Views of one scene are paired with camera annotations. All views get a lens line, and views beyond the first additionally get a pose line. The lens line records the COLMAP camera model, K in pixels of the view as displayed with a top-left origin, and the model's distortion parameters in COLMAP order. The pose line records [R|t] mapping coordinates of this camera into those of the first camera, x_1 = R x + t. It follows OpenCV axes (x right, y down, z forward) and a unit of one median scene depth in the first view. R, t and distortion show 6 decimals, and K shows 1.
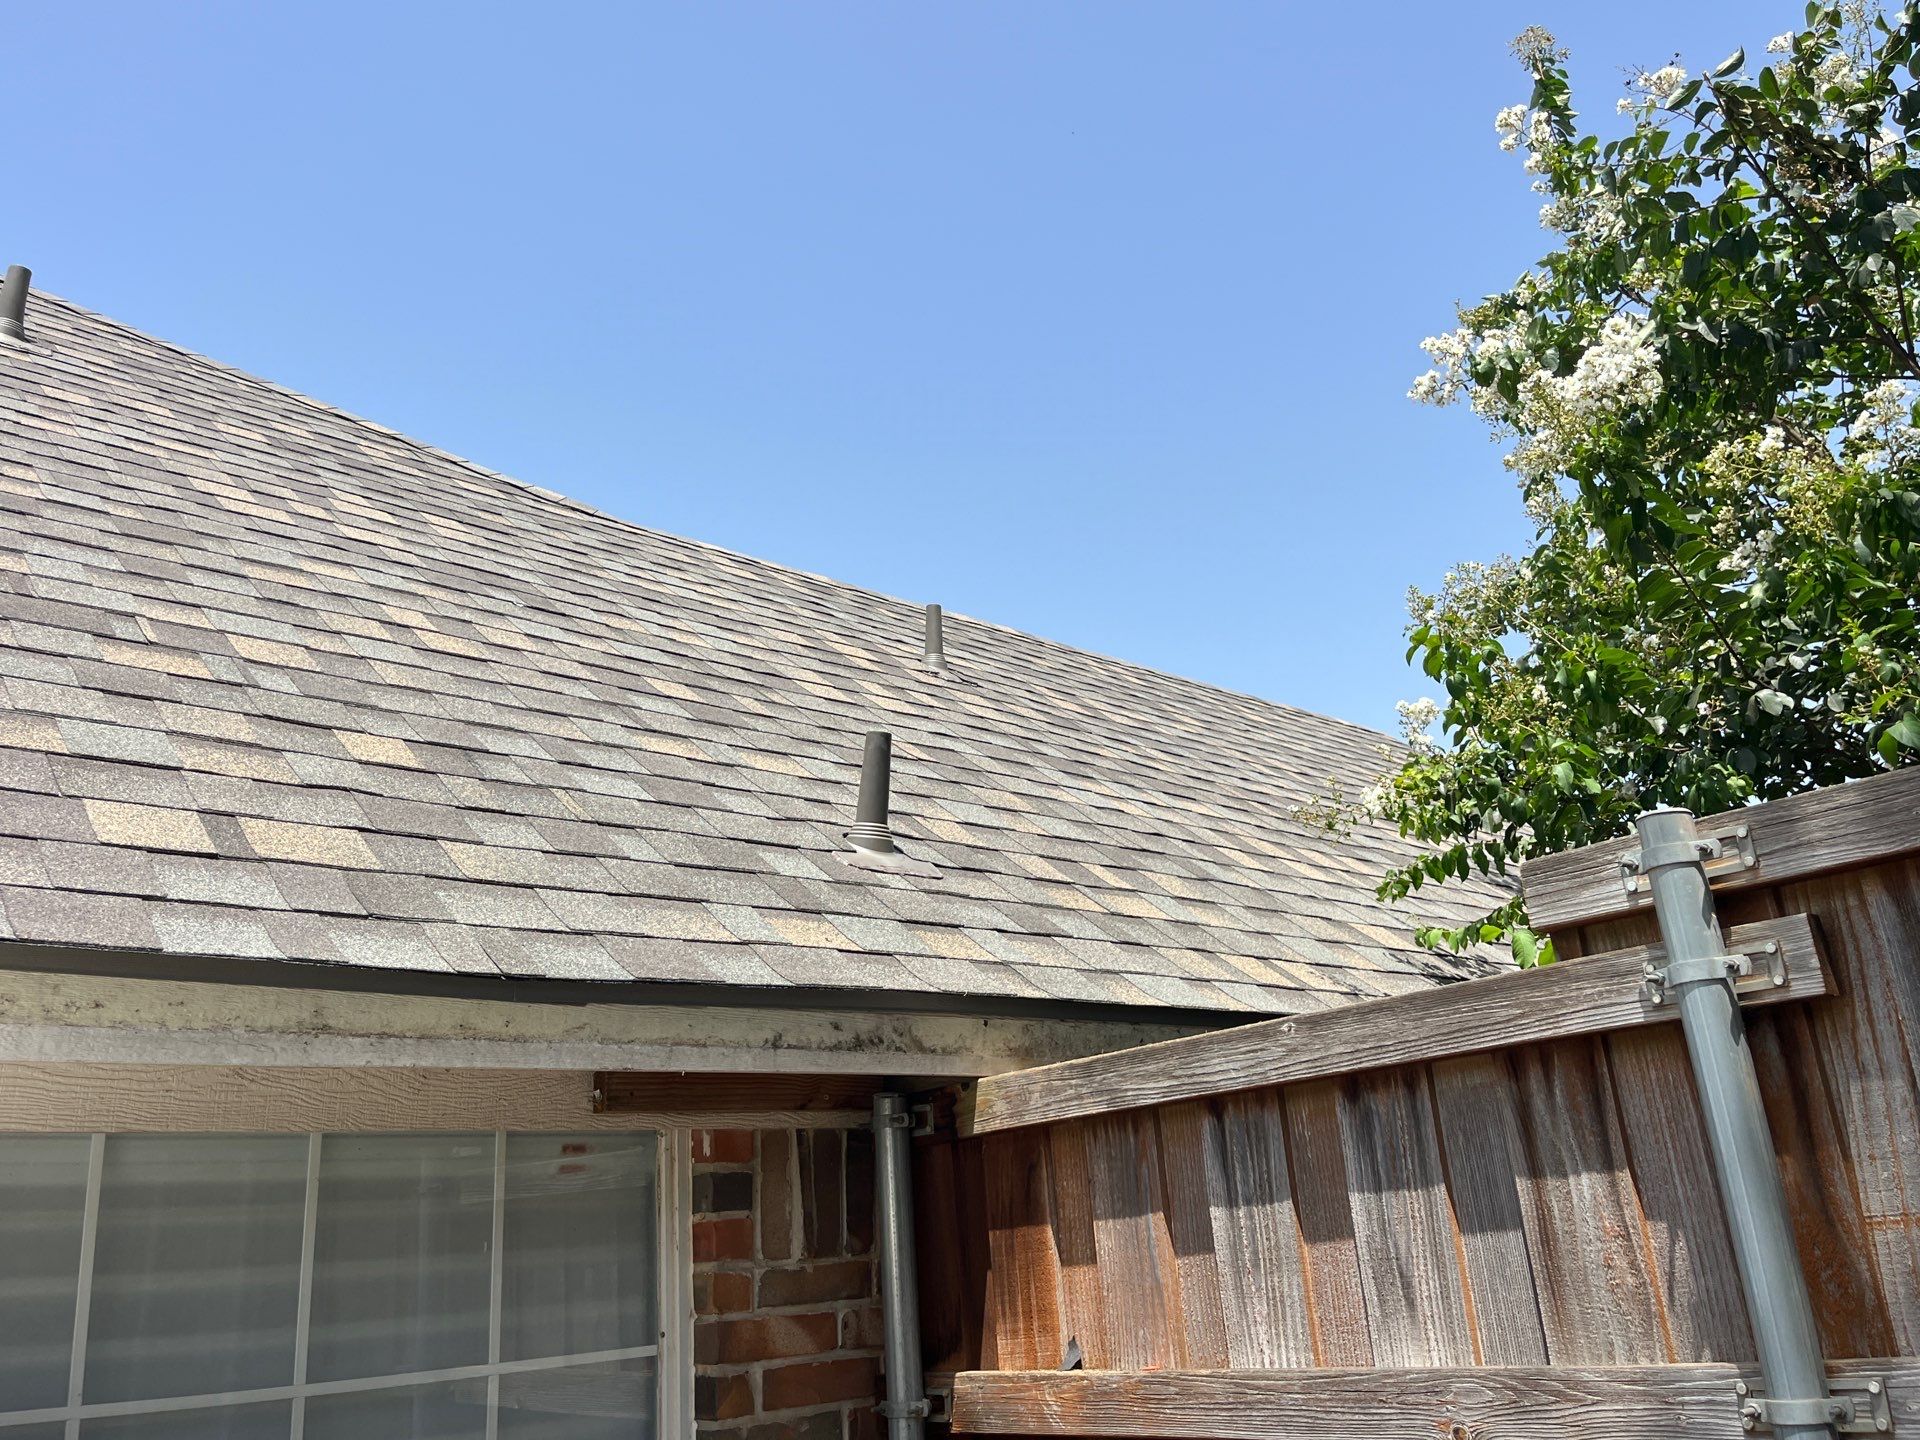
lens RADIAL K [[1588.6, 0, 968.7], [0, 1588.6, 703.7], [0, 0, 1]] dist [0.056652, -0.085052]
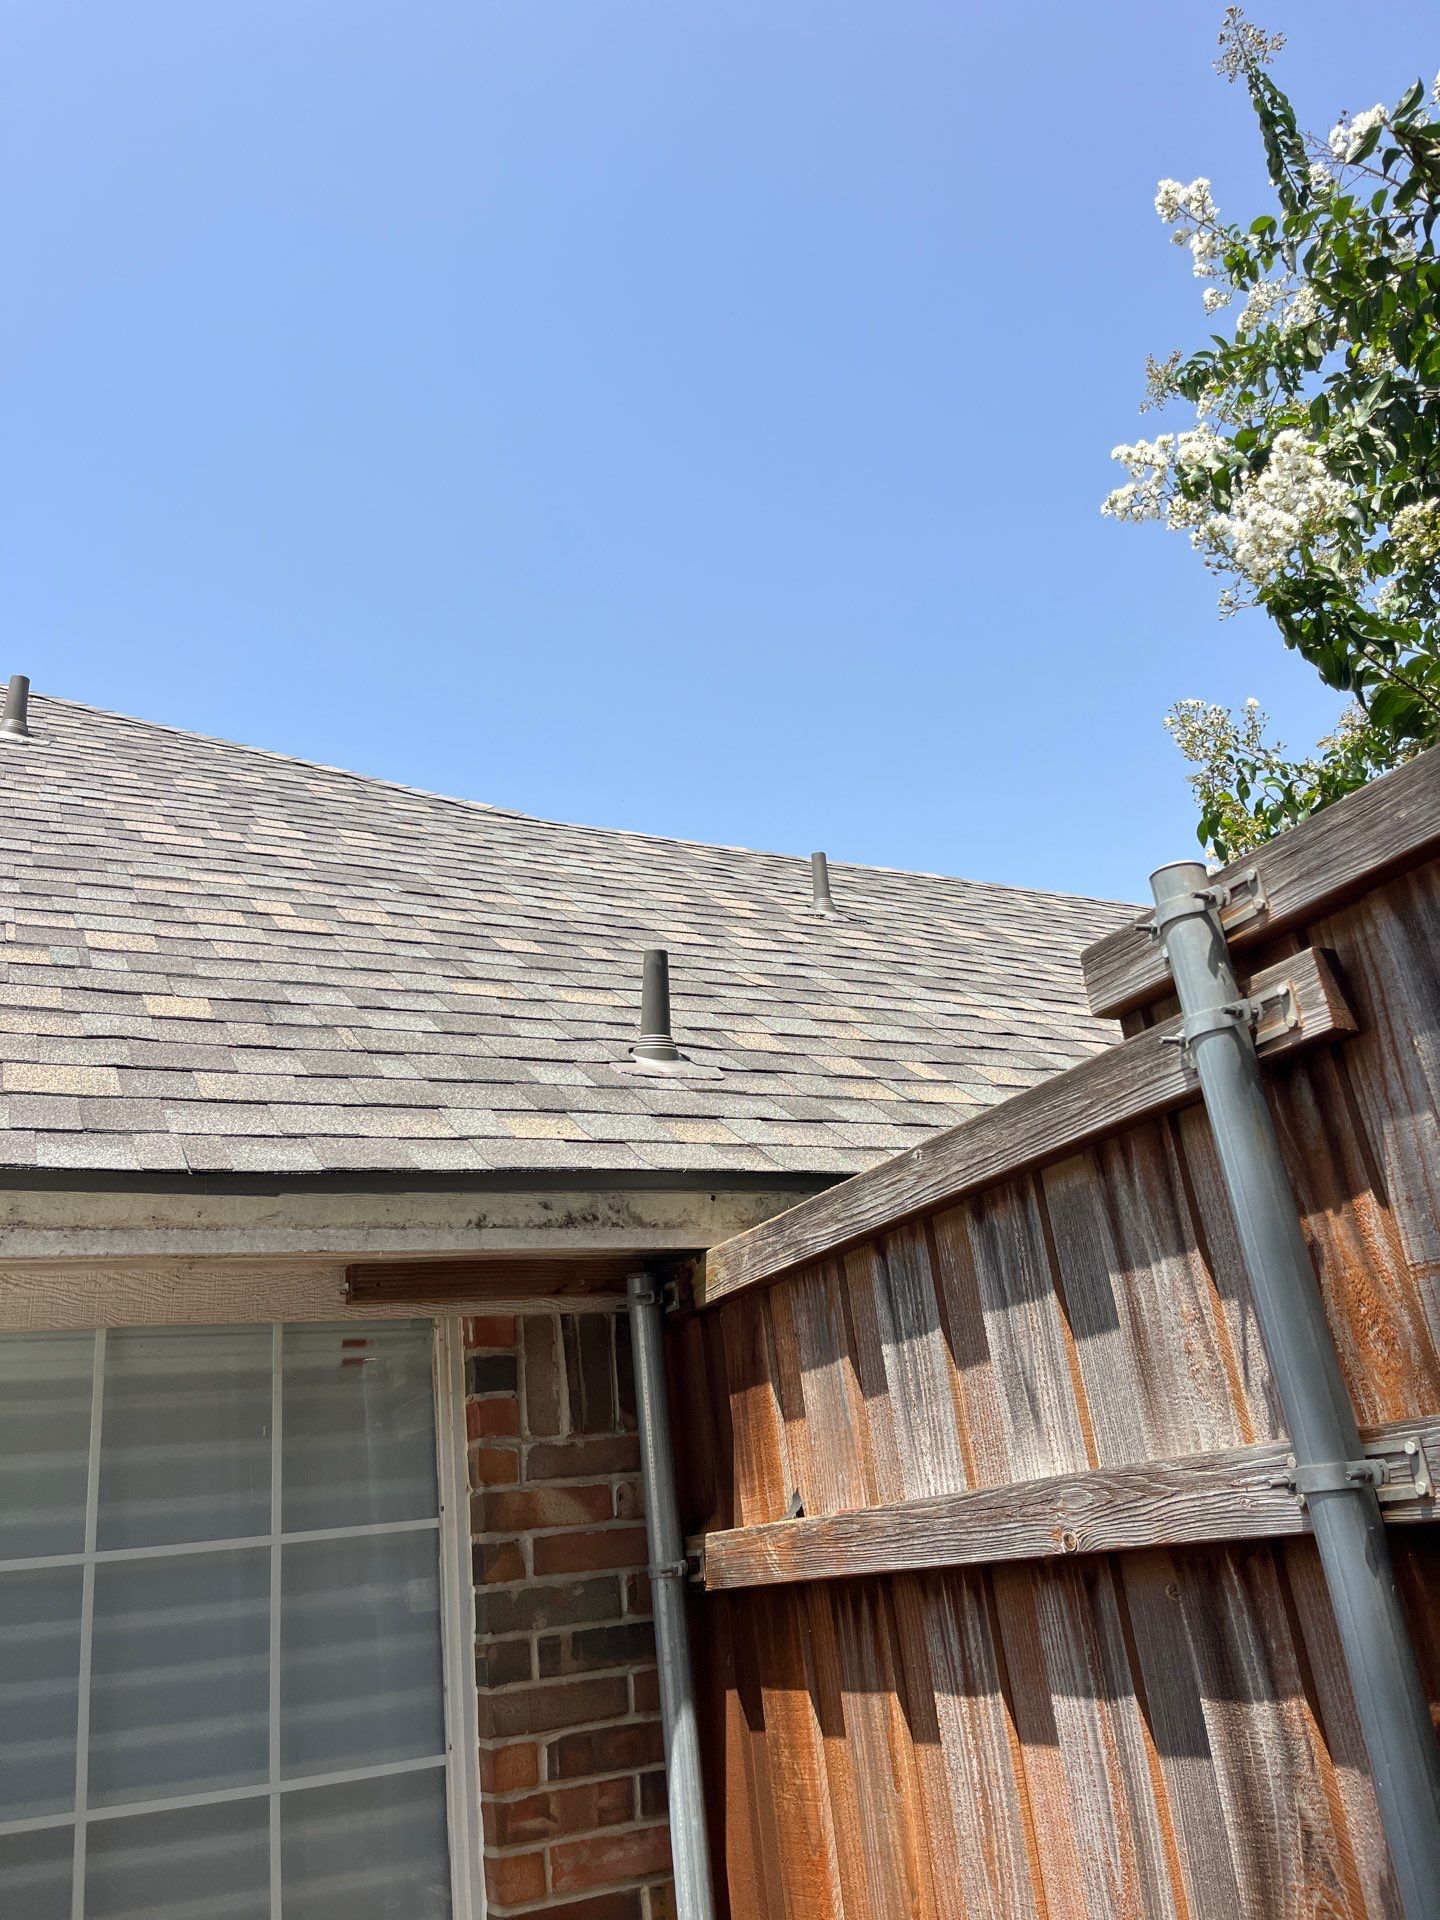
lens RADIAL K [[1477.1, 0, 720.0], [0, 1477.1, 960.0], [0, 0, 1]] dist [0.066861, -0.135097]
pose [[0.968472, -0.122874, -0.216710, 0.259112], [0.116352, 0.992292, -0.042655, 0.093160], [0.220281, 0.016096, 0.975304, 0.056228]]
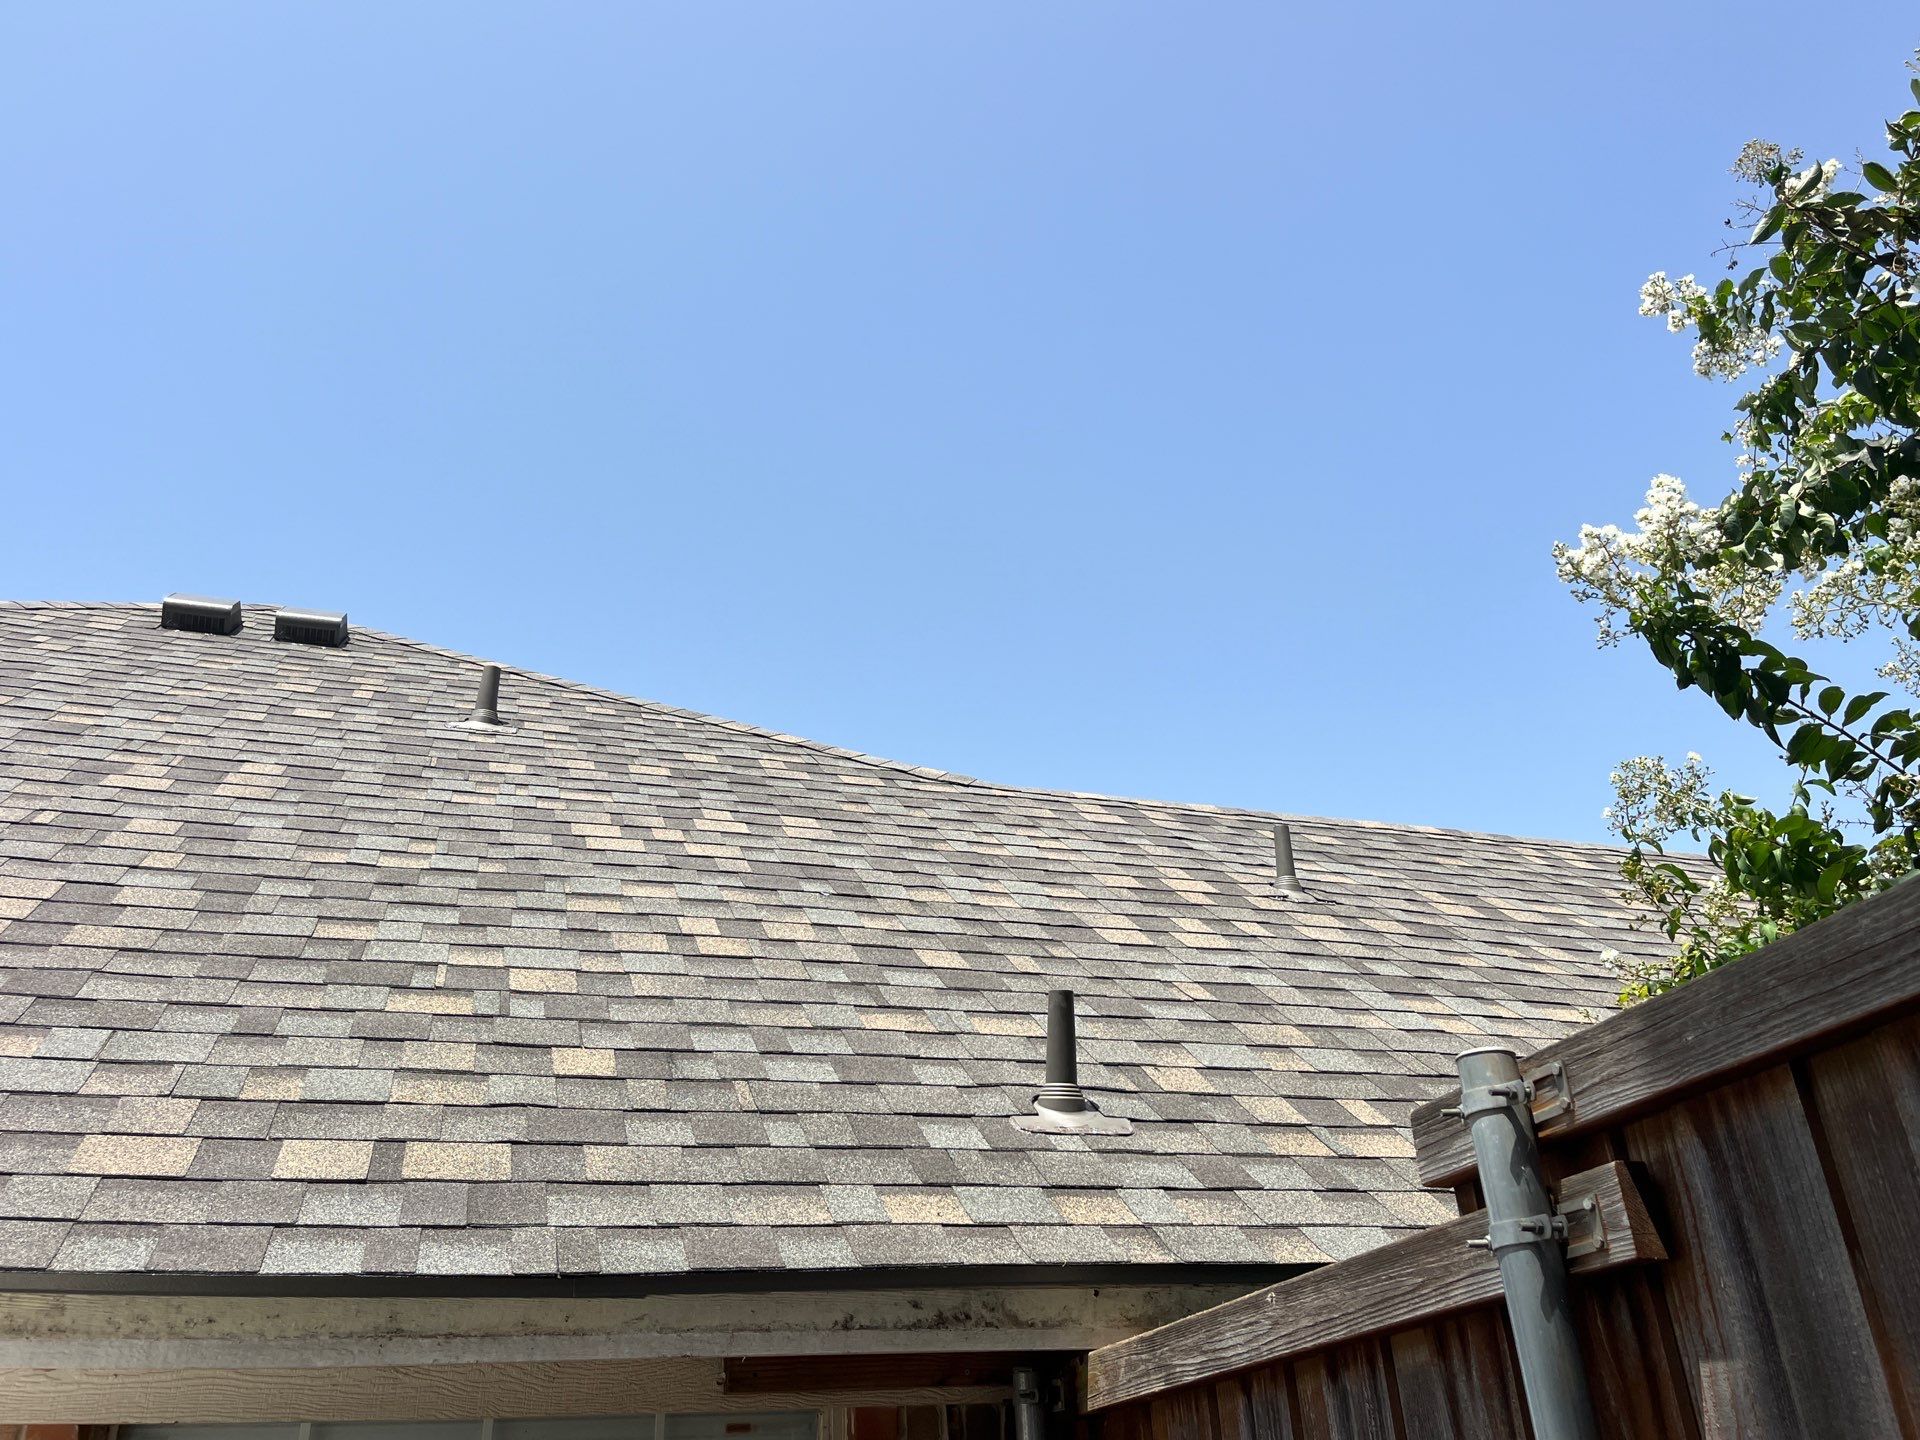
lens RADIAL K [[1588.6, 0, 968.7], [0, 1588.6, 703.7], [0, 0, 1]] dist [0.056652, -0.085052]
pose [[0.913151, -0.169716, -0.370609, 0.390876], [0.119359, 0.980678, -0.154998, -0.014548], [0.389754, 0.097301, 0.915764, 0.024926]]
